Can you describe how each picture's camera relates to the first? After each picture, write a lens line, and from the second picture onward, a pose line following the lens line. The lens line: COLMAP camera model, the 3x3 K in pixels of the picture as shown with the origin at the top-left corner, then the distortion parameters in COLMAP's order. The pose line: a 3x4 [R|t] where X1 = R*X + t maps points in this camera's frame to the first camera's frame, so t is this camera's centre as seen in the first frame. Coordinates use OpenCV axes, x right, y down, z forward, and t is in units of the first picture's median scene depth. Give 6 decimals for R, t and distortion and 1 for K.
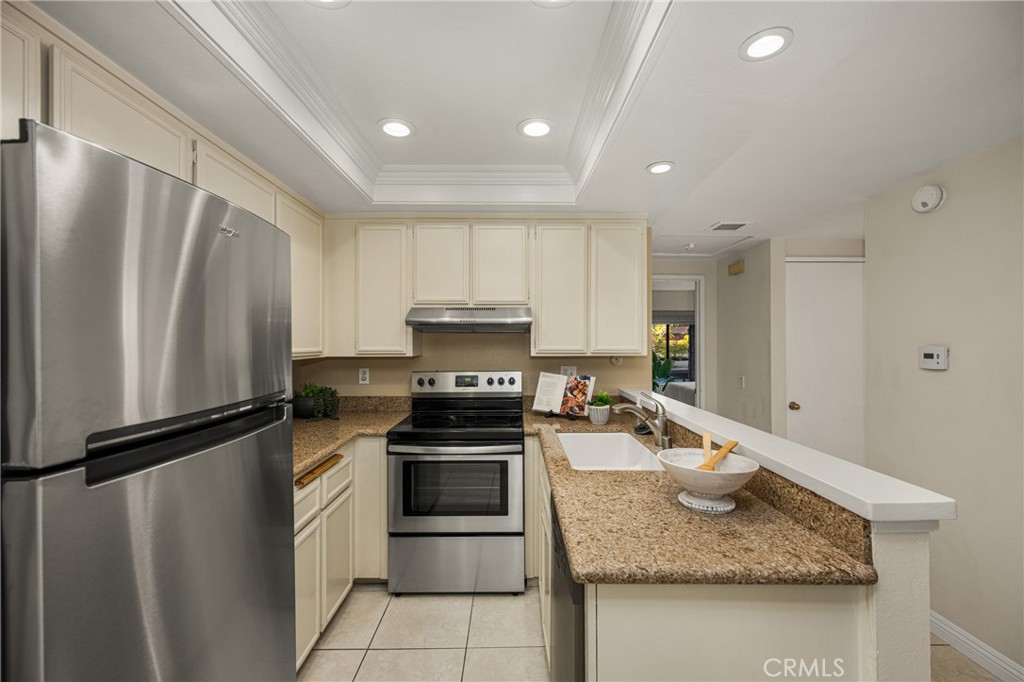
lens RADIAL K [[421.1, 0, 512.0], [0, 421.1, 341.0], [0, 0, 1]] dist [0.000370, 0.000000]
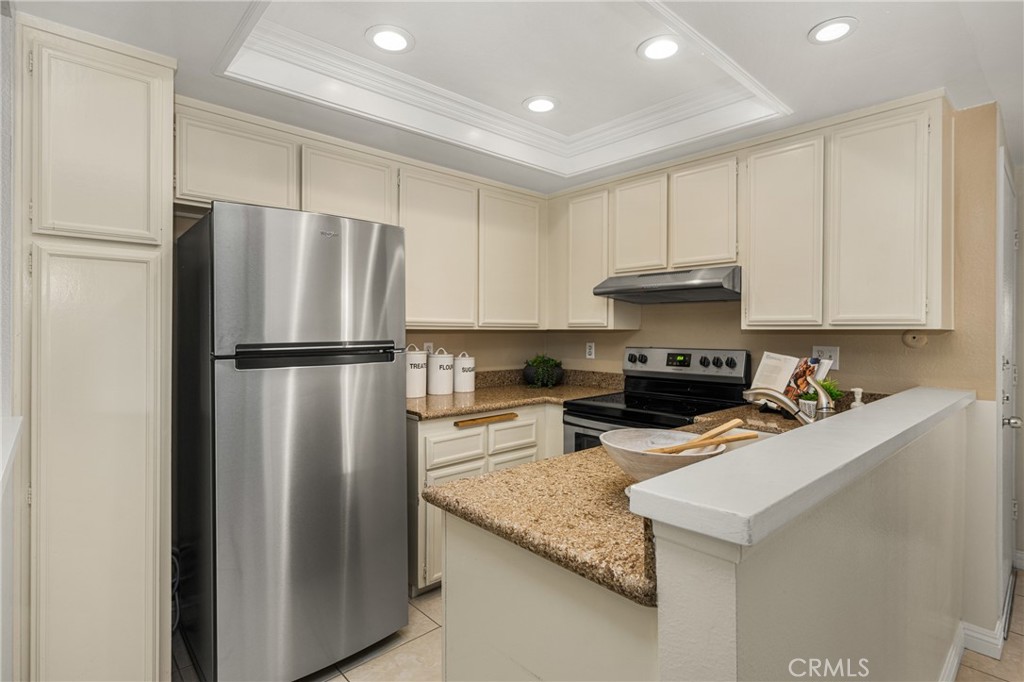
lens RADIAL K [[501.3, 0, 515.2], [0, 501.3, 331.3], [0, 0, 1]] dist [0.001172, 0.000125]
pose [[0.675325, 0.005559, -0.737500, 0.449132], [-0.002011, 0.999982, 0.005695, 0.035925], [0.737518, -0.002363, 0.675323, 0.087849]]
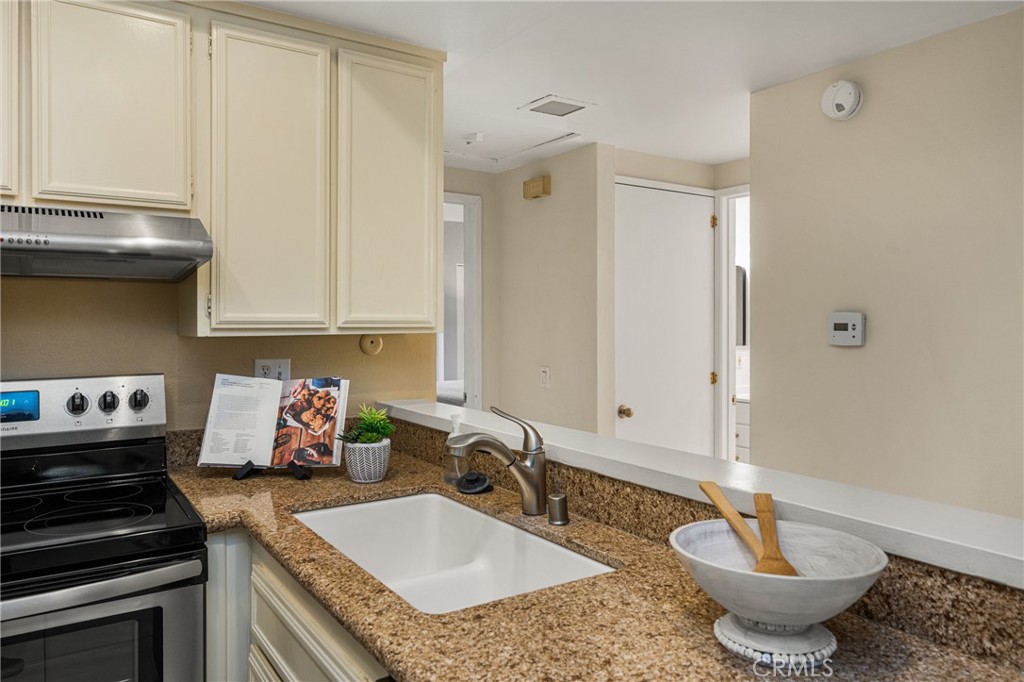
lens RADIAL K [[724.1, 0, 511.0], [0, 724.1, 321.8], [0, 0, 1]] dist [0.002514, 0.001150]
pose [[0.830493, -0.001135, 0.557028, -0.099220], [-0.002243, 0.999983, 0.005382, 0.017056], [-0.557025, -0.005719, 0.830476, 0.239447]]
